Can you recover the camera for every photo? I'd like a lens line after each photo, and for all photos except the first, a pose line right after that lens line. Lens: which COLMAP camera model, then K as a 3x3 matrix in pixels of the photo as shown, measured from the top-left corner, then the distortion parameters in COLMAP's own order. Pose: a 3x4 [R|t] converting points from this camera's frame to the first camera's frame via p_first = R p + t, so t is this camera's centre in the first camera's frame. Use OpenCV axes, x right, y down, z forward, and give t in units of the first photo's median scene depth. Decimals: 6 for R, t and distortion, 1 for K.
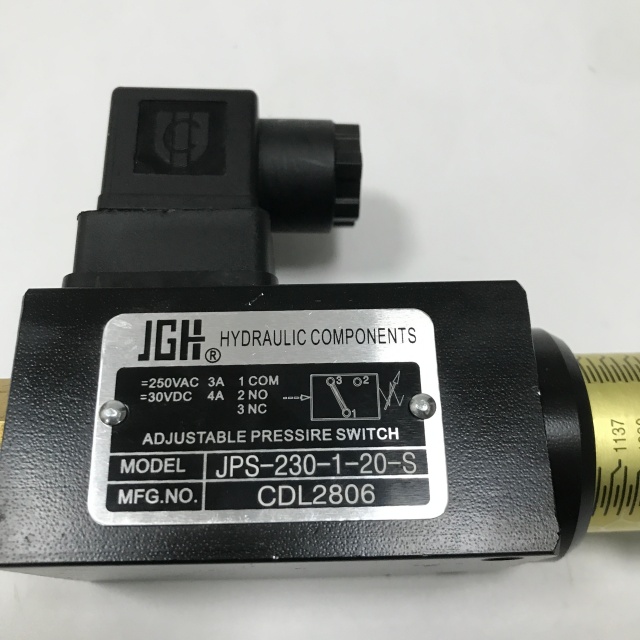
lens RADIAL K [[731.0, 0, 319.9], [0, 731.0, 320.7], [0, 0, 1]] dist [-0.041673, 0.000000]
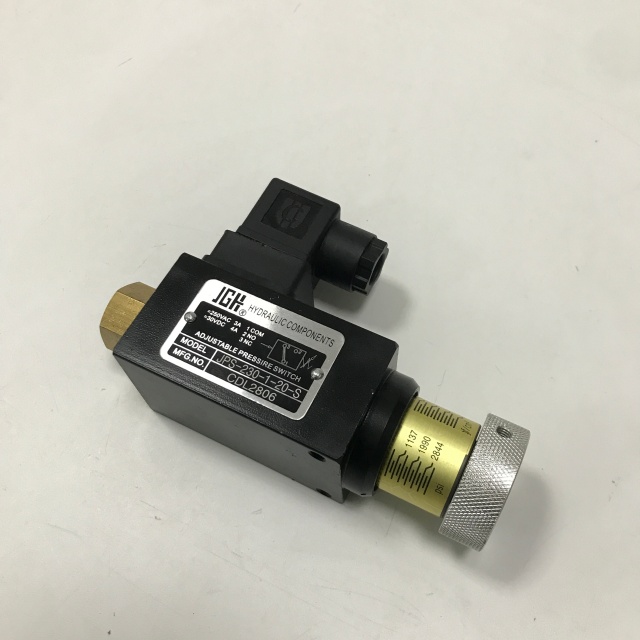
lens RADIAL K [[731.0, 0, 320.2], [0, 731.0, 319.9], [0, 0, 1]] dist [-0.041673, 0.000000]
pose [[0.877964, 0.394776, -0.270797, 0.634425], [-0.421586, 0.905587, -0.046654, 0.070800], [0.226813, 0.155125, 0.961505, -0.981268]]
